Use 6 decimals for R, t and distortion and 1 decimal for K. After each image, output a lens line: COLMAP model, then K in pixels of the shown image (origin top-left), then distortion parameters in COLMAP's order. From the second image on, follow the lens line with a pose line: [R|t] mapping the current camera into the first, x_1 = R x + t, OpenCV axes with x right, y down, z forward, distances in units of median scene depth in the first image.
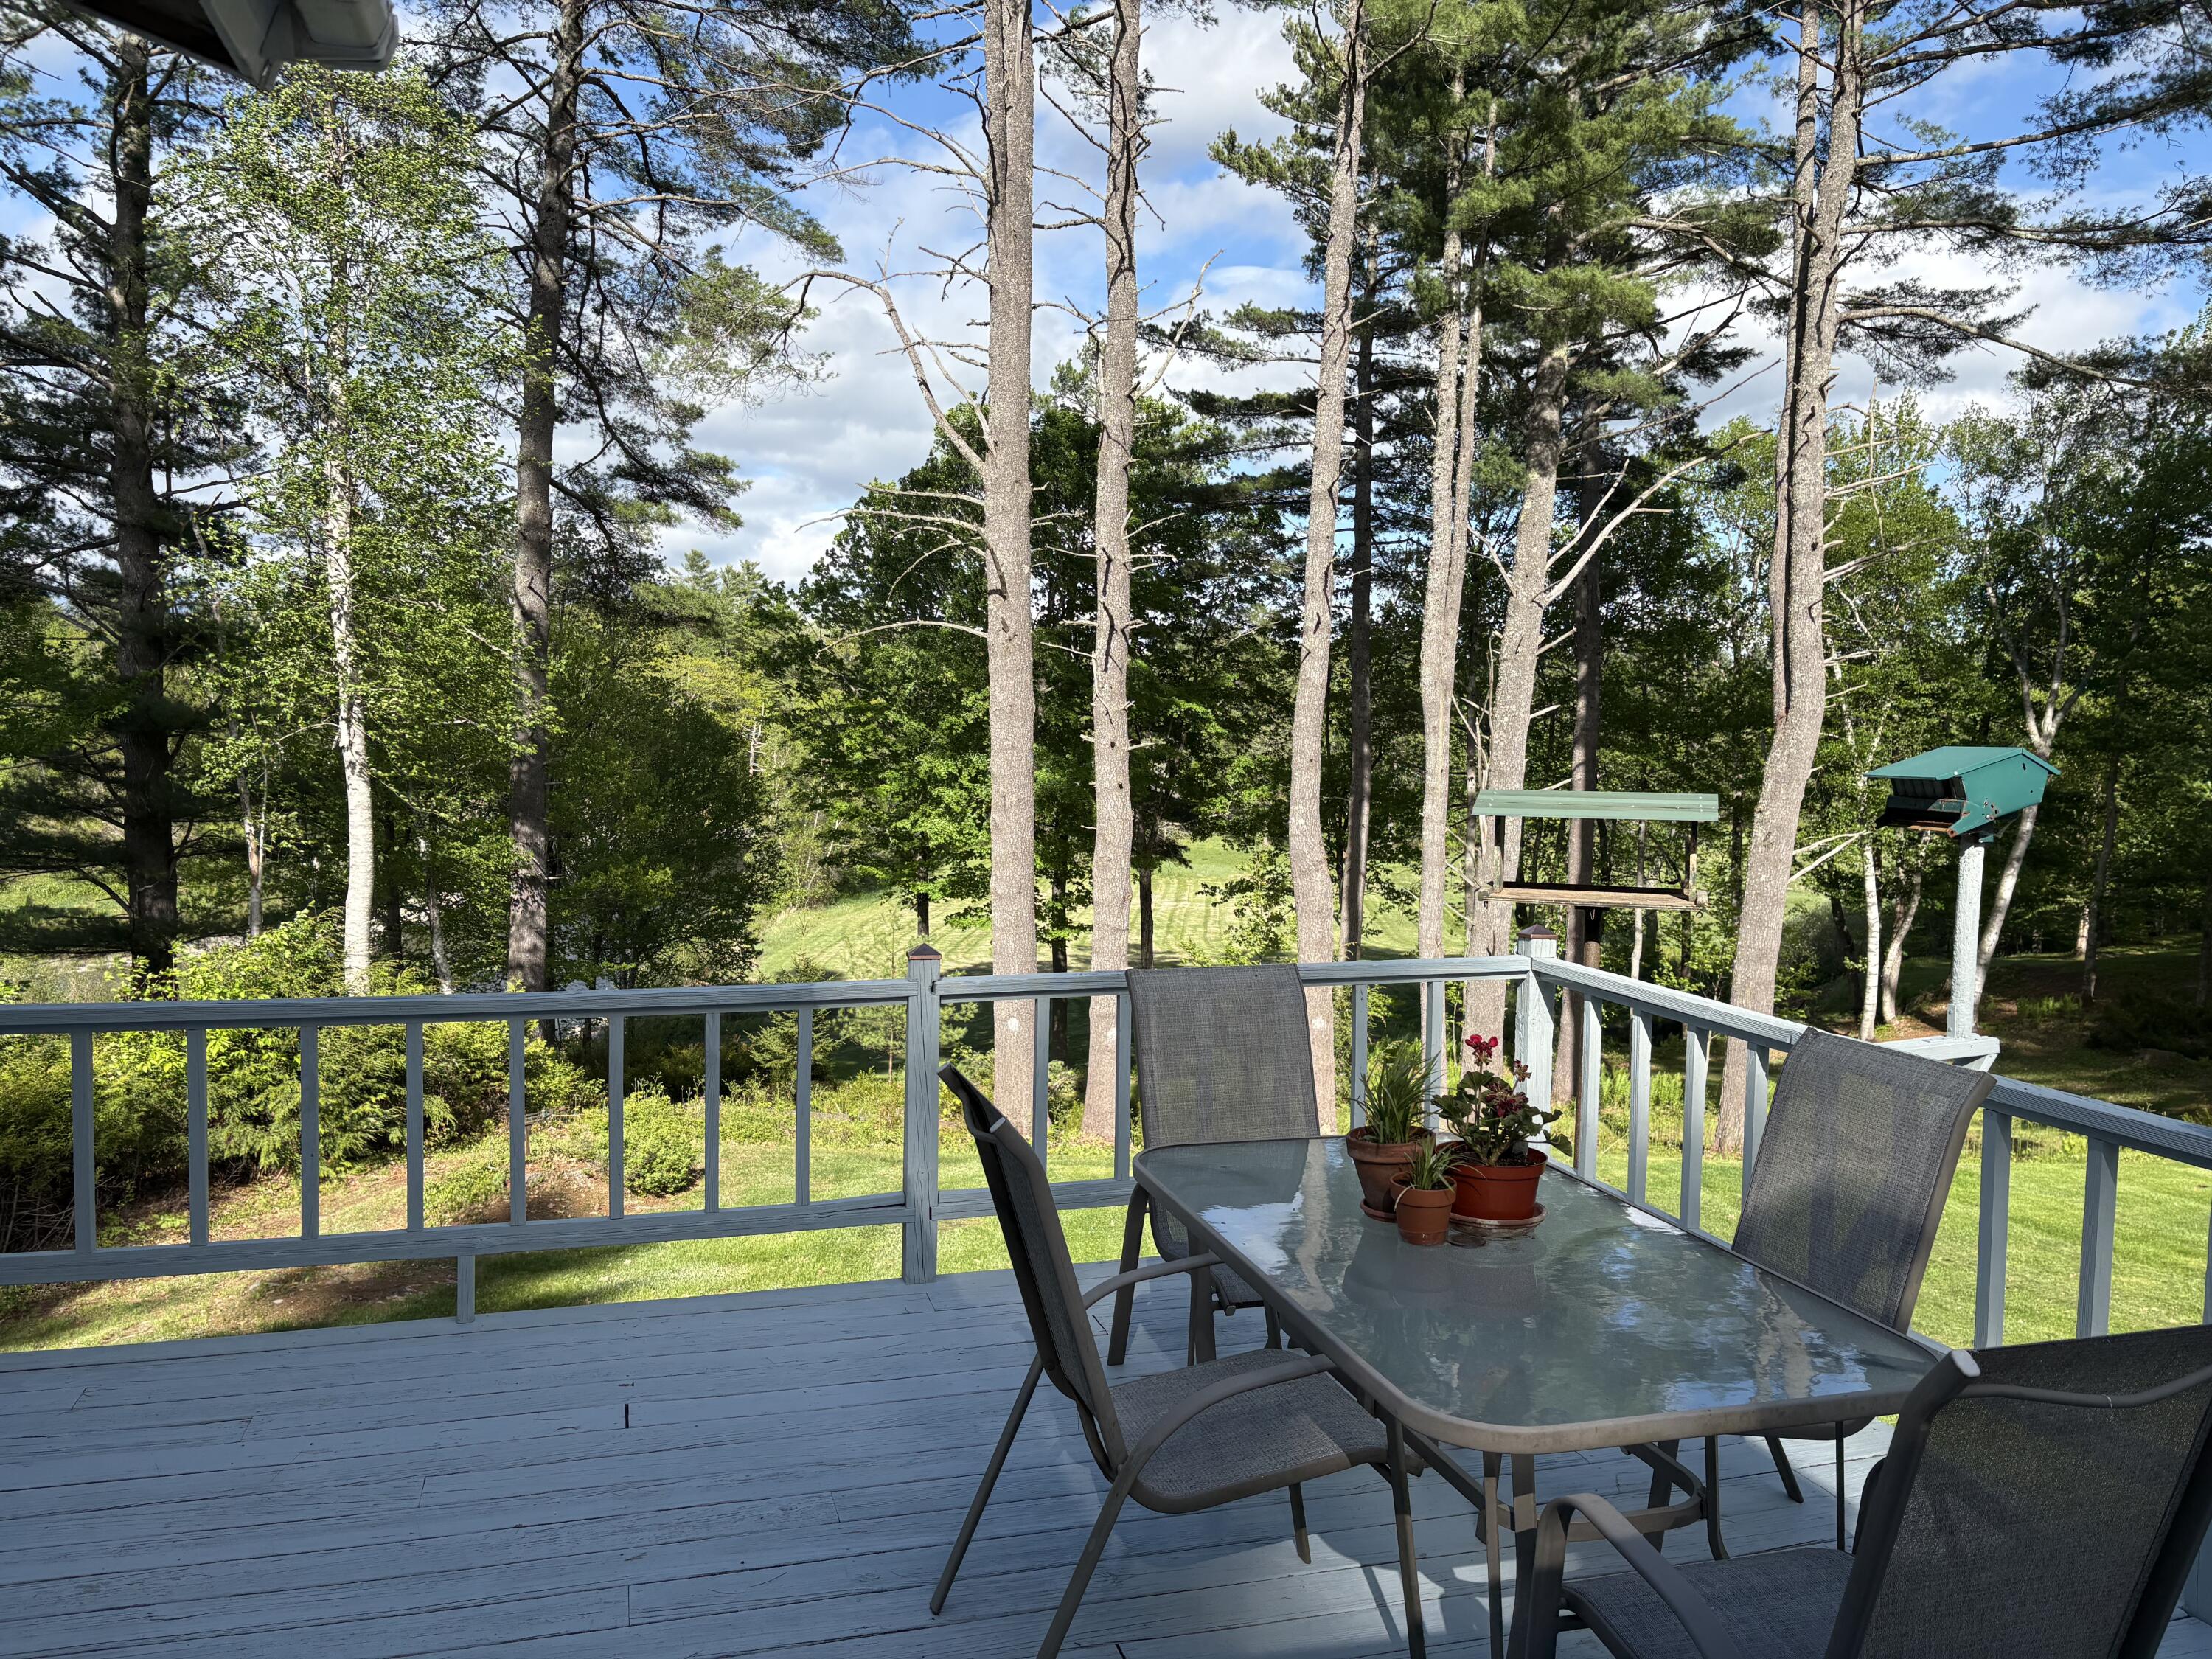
lens RADIAL K [[1729.3, 0, 1106.0], [0, 1729.3, 829.5], [0, 0, 1]] dist [-0.009227, -0.014256]
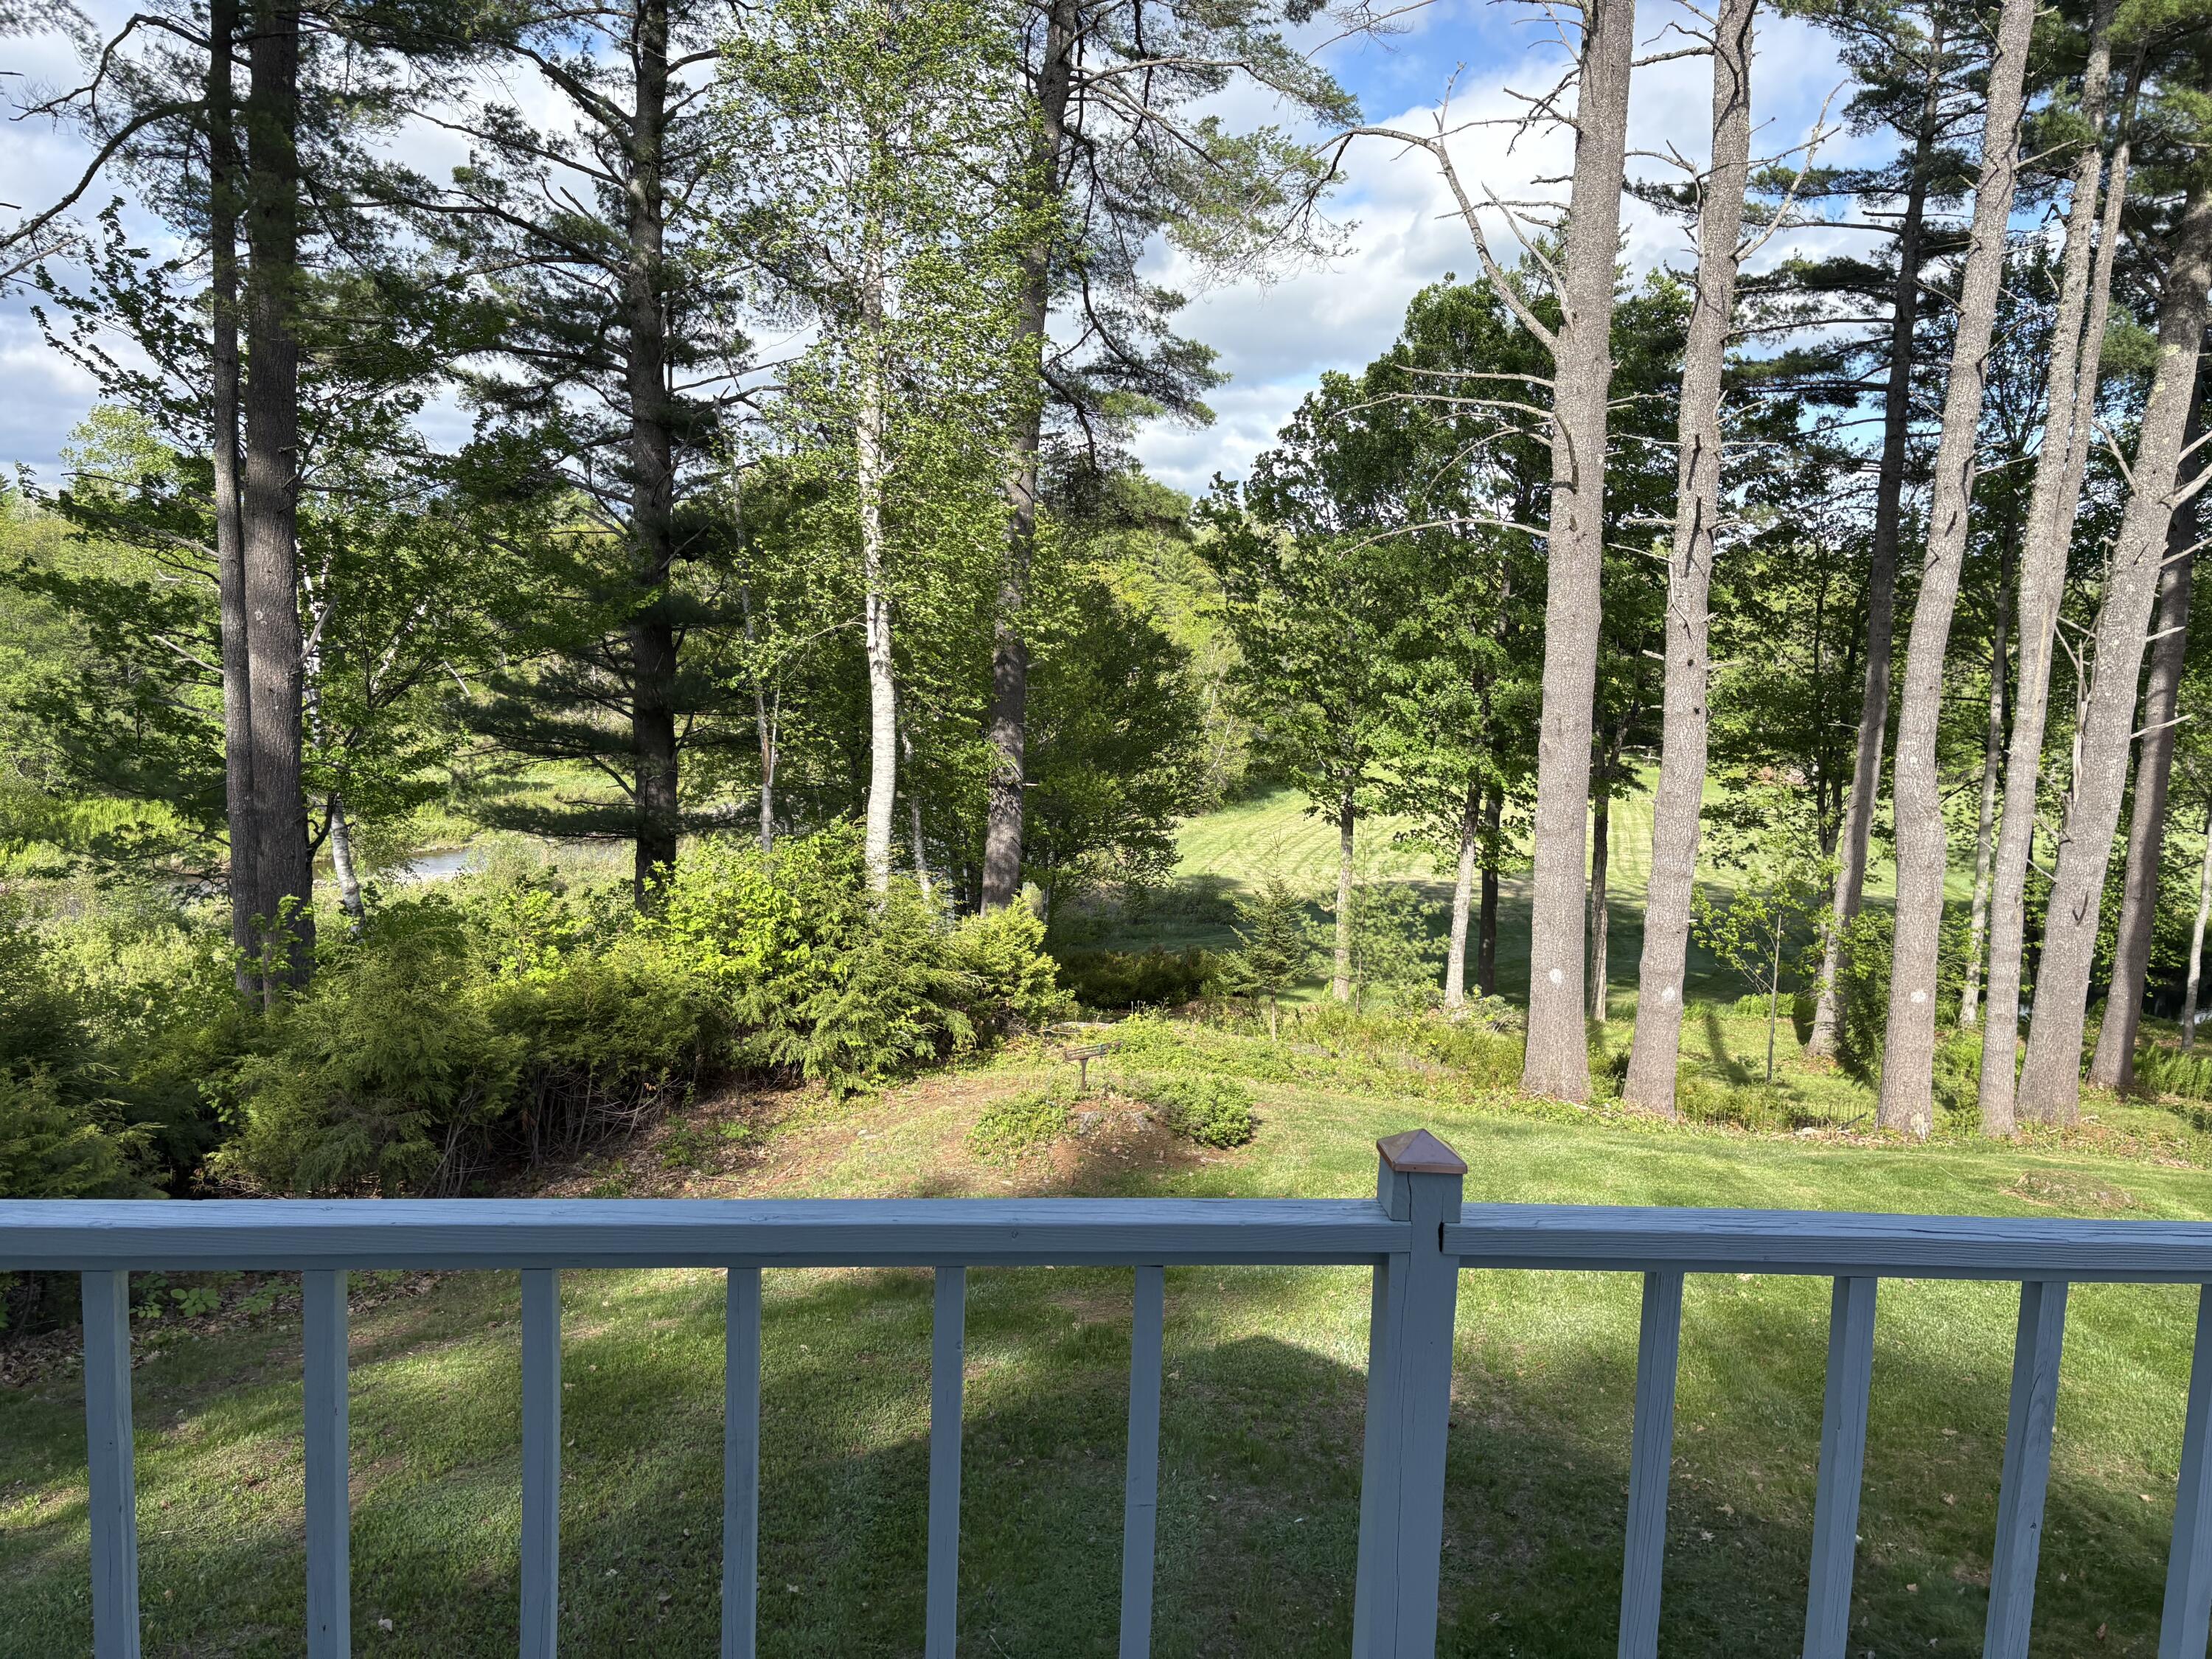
lens RADIAL K [[1715.6, 0, 1042.6], [0, 1715.6, 843.1], [0, 0, 1]] dist [0.016076, -0.044003]
pose [[0.969488, 0.050290, -0.239923, -0.081734], [-0.035027, 0.997107, 0.067466, -0.004490], [0.242622, -0.057004, 0.968445, 0.059140]]
